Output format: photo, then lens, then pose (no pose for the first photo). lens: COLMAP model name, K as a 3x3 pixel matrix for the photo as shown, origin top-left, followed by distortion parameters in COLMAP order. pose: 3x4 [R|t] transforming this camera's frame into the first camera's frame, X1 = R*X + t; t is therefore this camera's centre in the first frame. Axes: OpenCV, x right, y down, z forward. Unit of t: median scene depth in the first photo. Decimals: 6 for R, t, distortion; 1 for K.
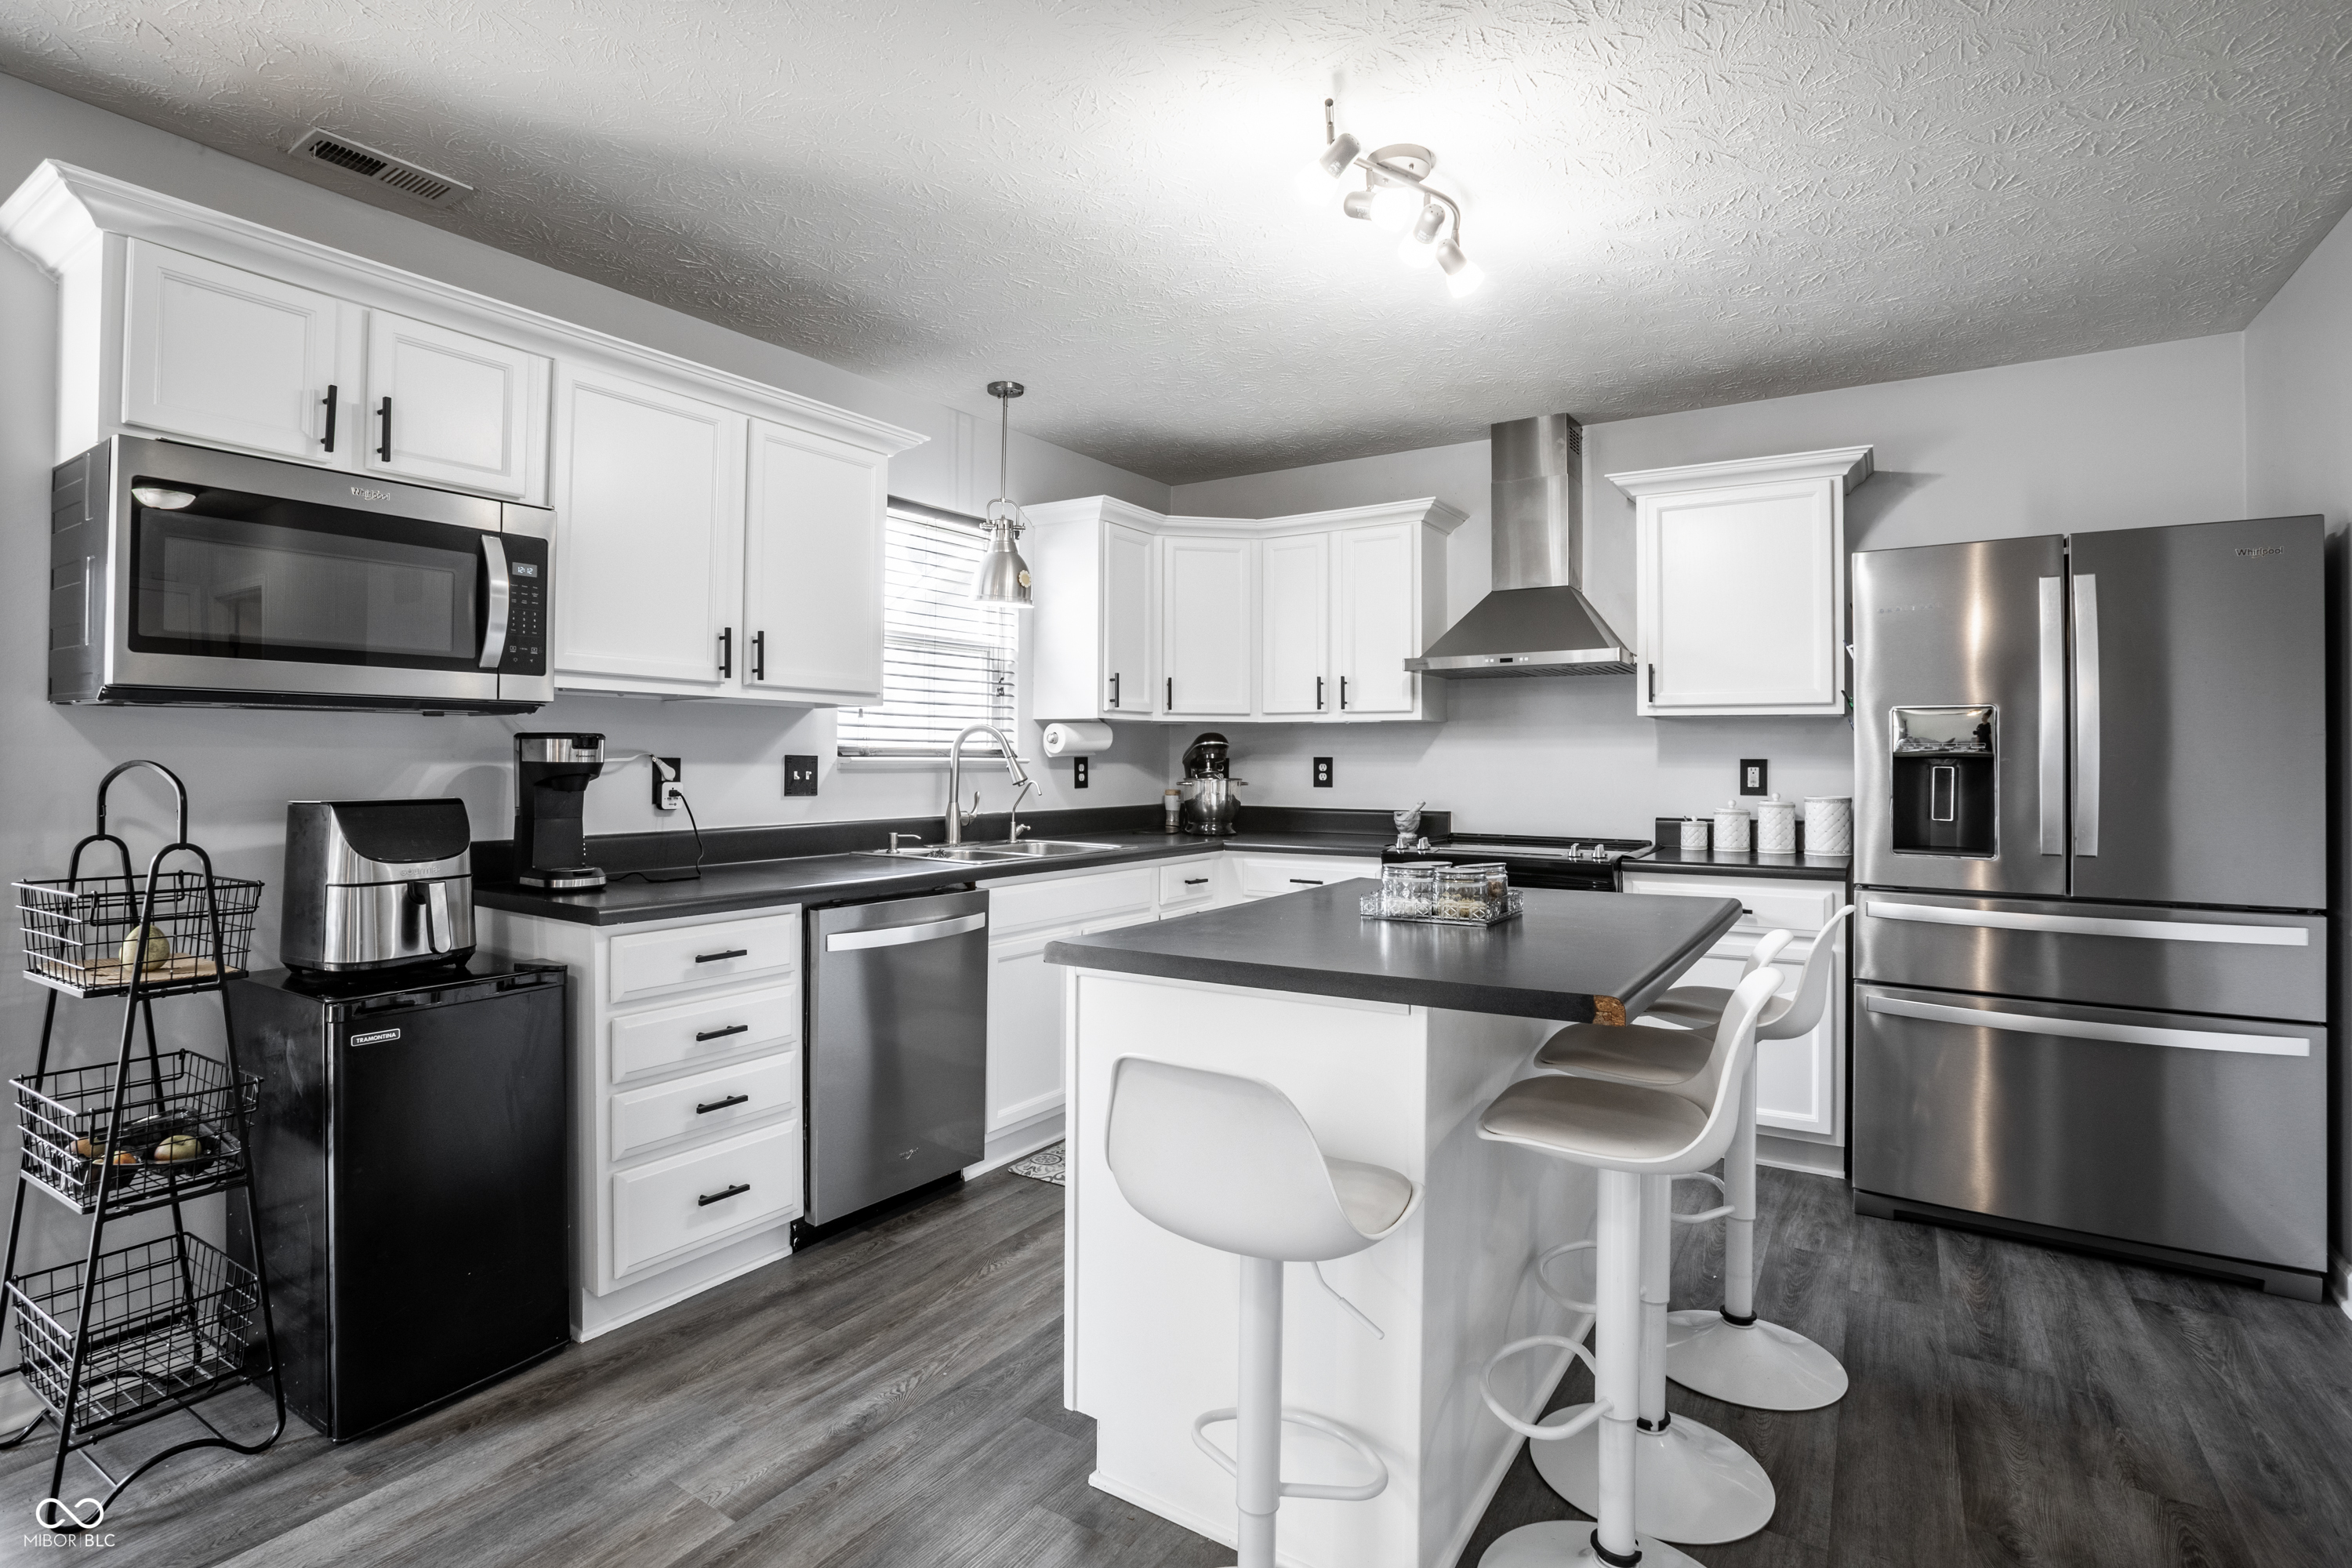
lens RADIAL K [[1172.1, 0, 1089.5], [0, 1172.1, 751.4], [0, 0, 1]] dist [-0.059197, 0.019448]
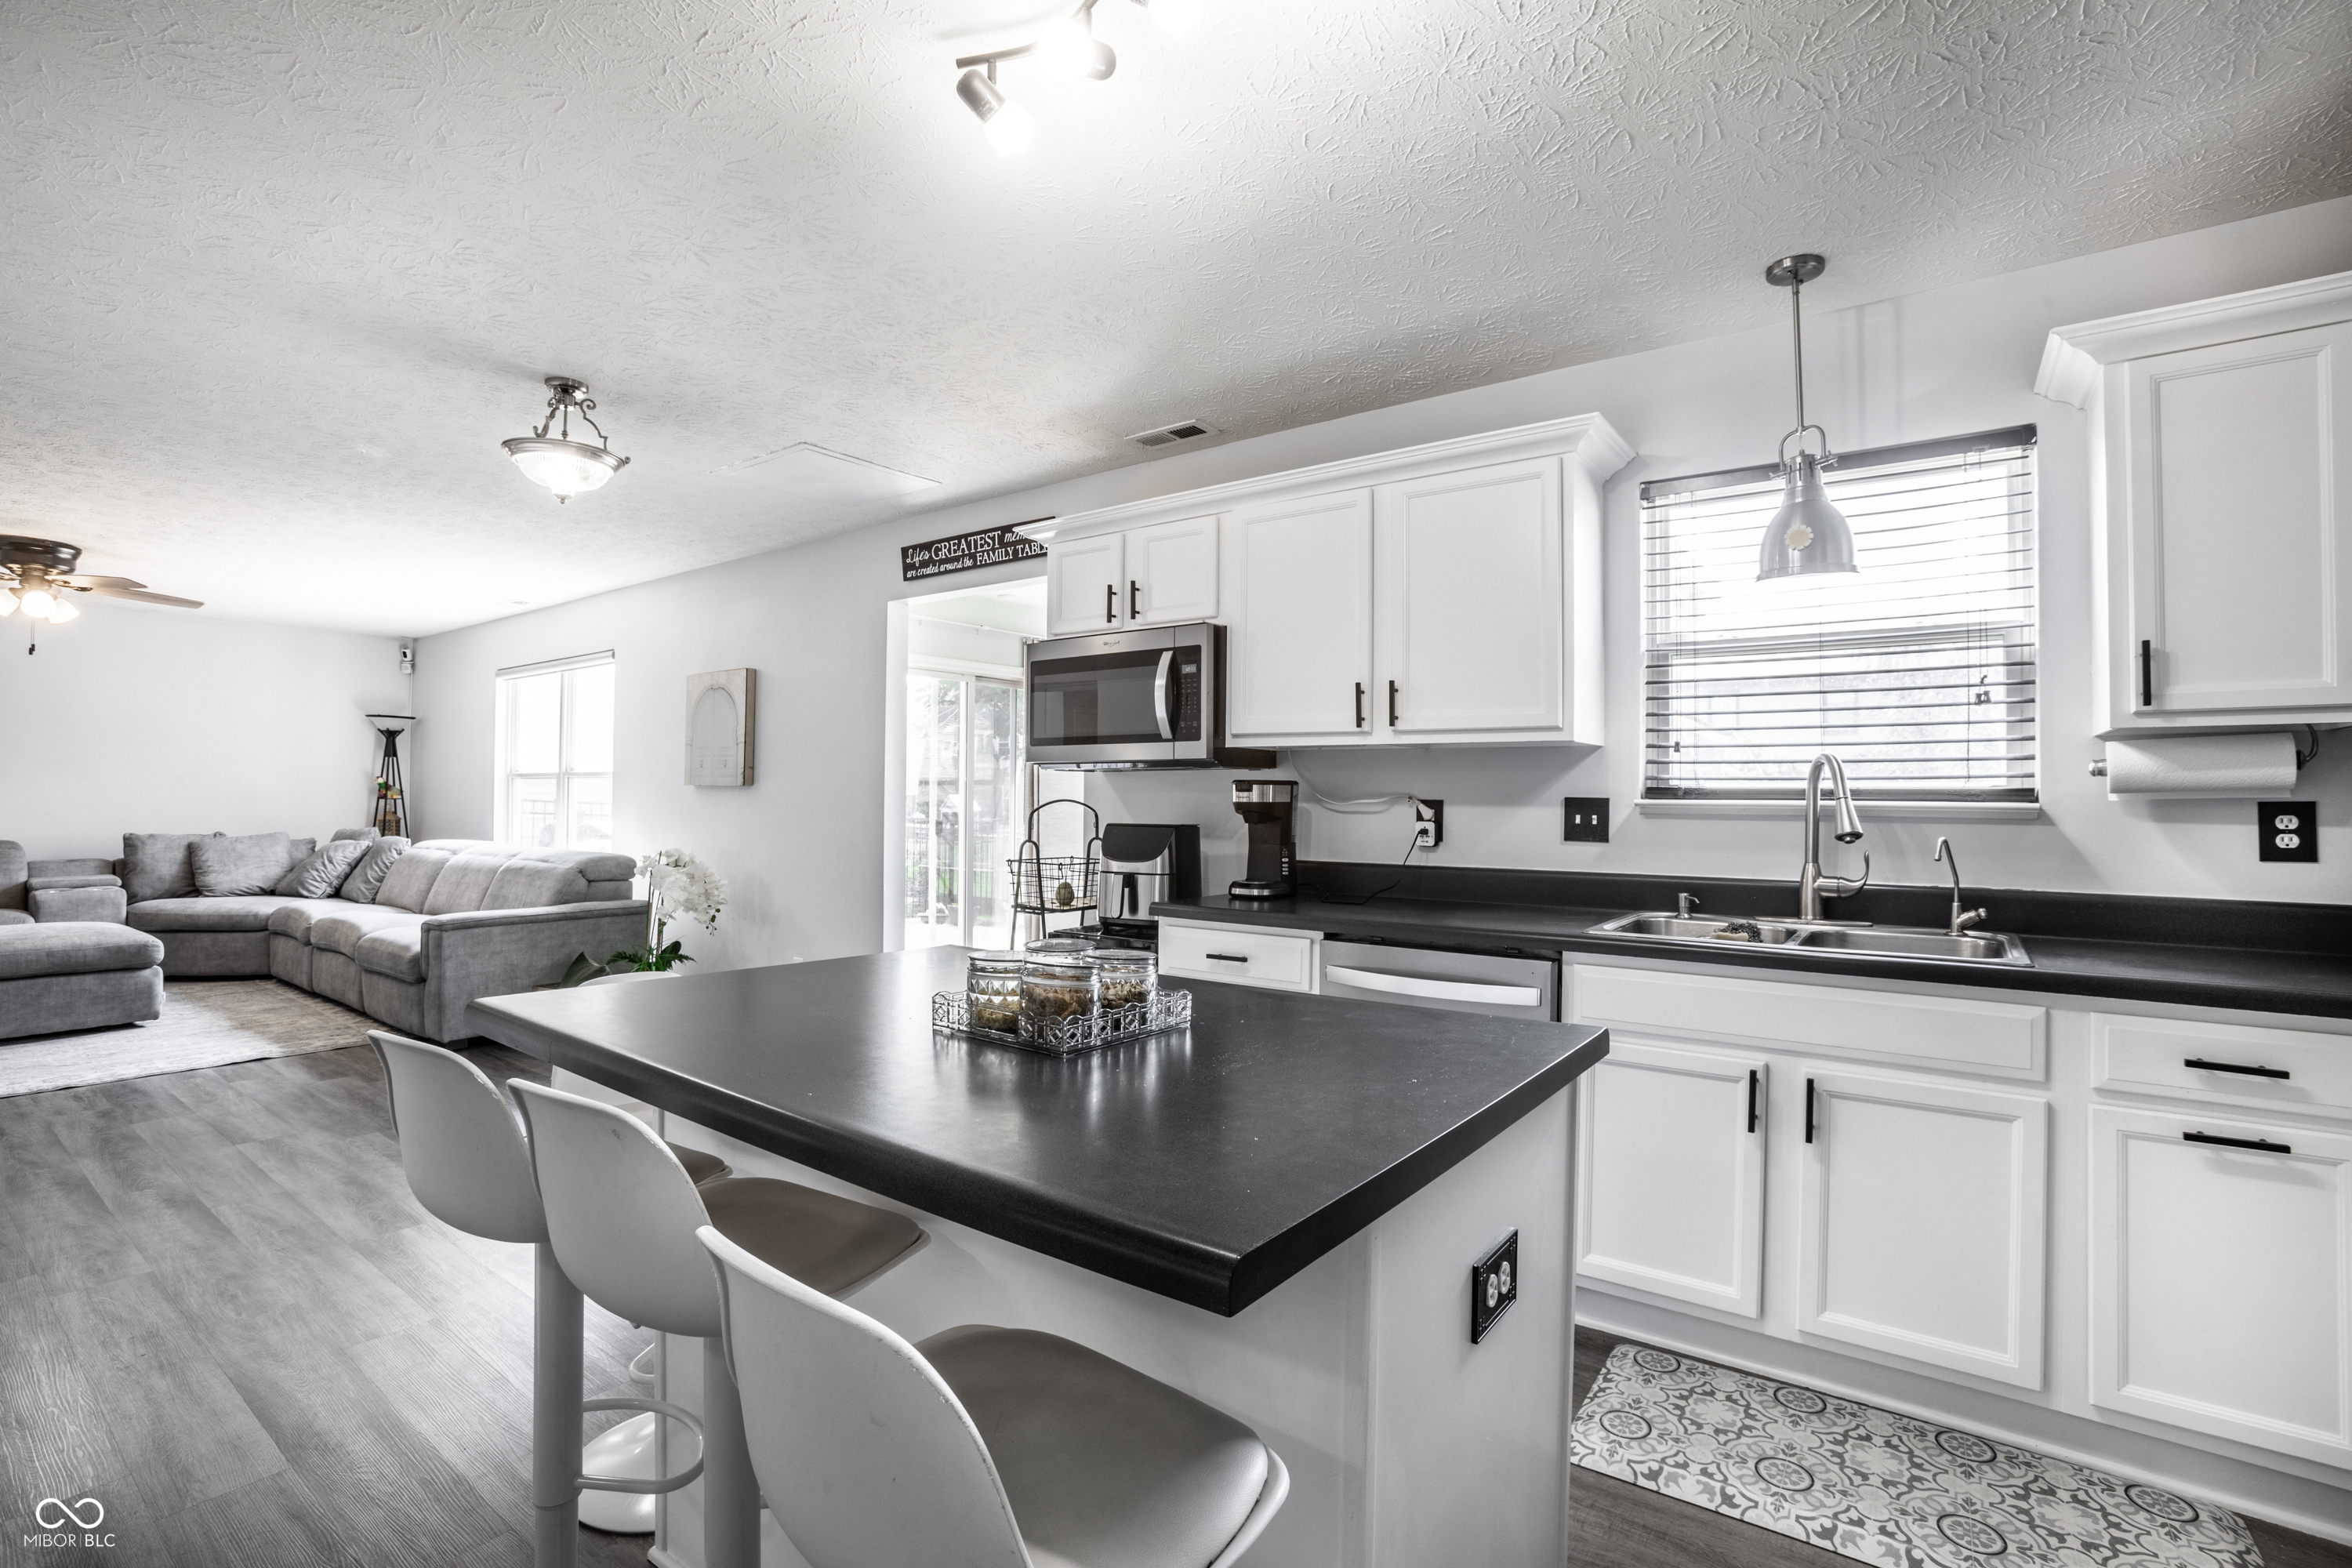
lens RADIAL K [[1048.9, 0, 1182.8], [0, 1048.9, 797.3], [0, 0, 1]] dist [-0.046703, 0.009108]
pose [[0.000100, -0.003049, -0.999995, 0.509020], [0.000183, 0.999995, -0.003049, 0.004861], [1.000000, -0.000183, 0.000101, 0.603744]]
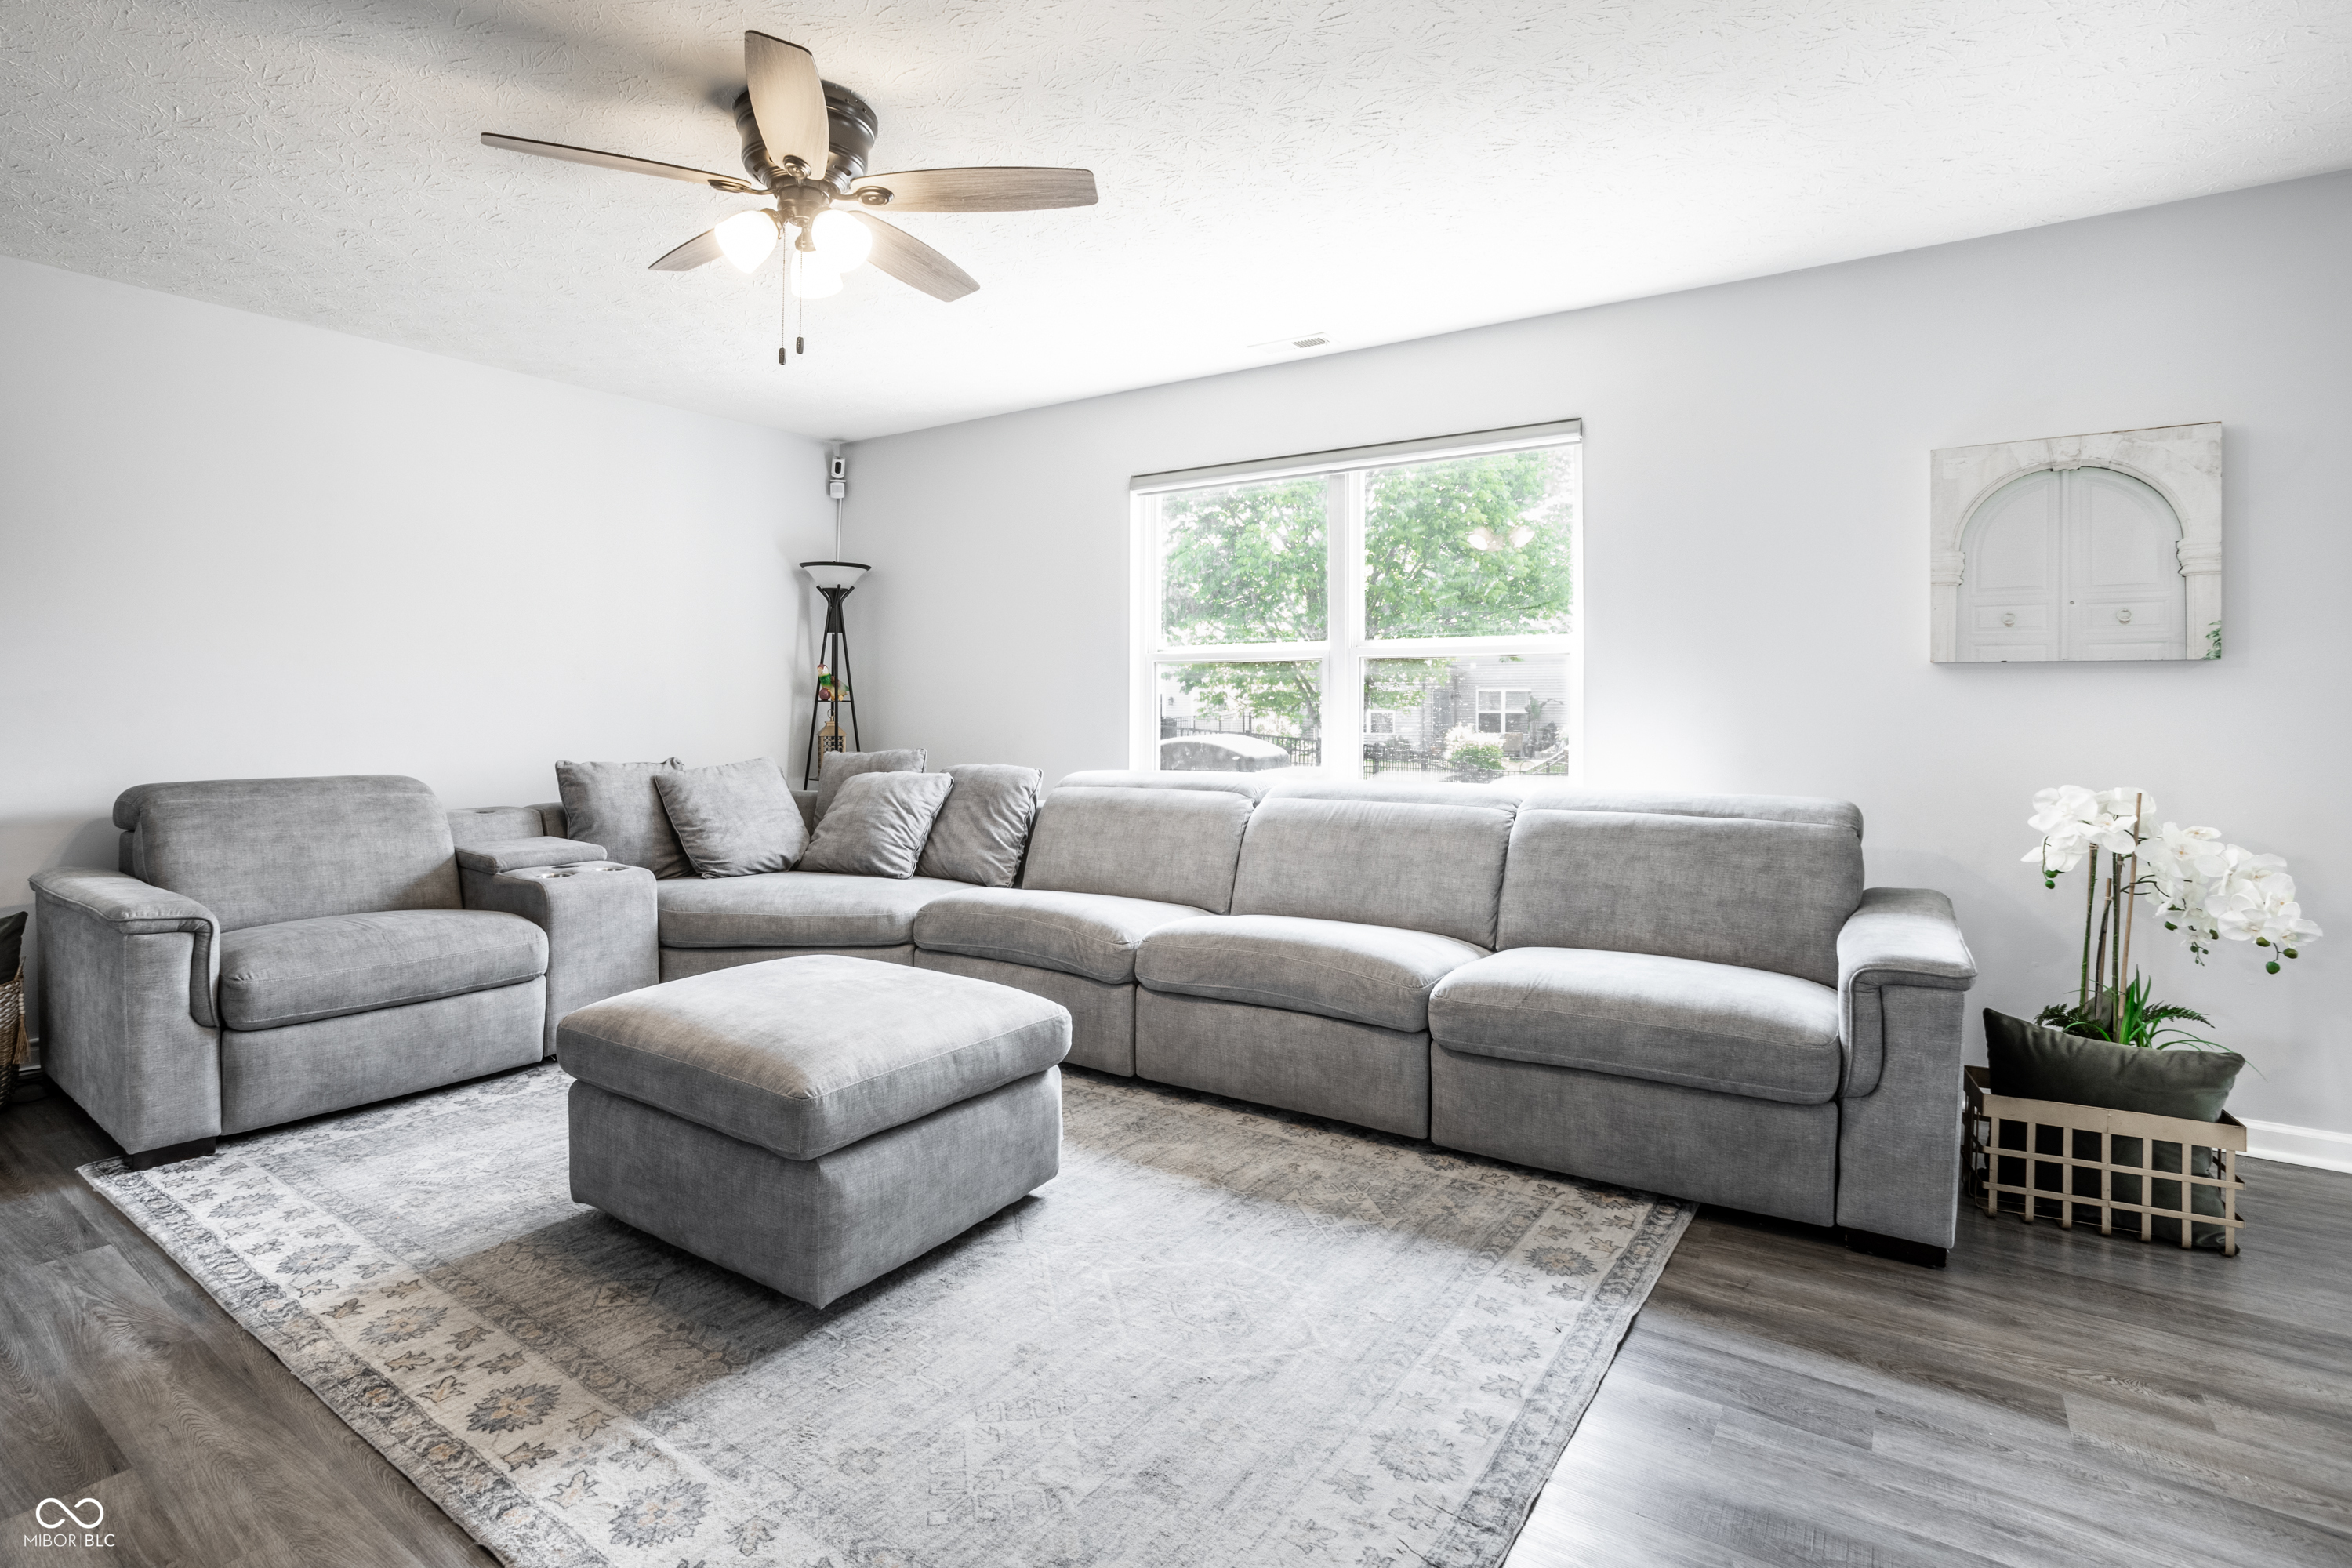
lens RADIAL K [[1172.1, 0, 1088.2], [0, 1172.1, 710.5], [0, 0, 1]] dist [-0.059197, 0.019448]
pose [[-0.002947, -0.008083, -0.999963, -0.103512], [0.001084, 0.999967, -0.008087, 0.022778], [0.999995, -0.001108, -0.002938, -0.644285]]
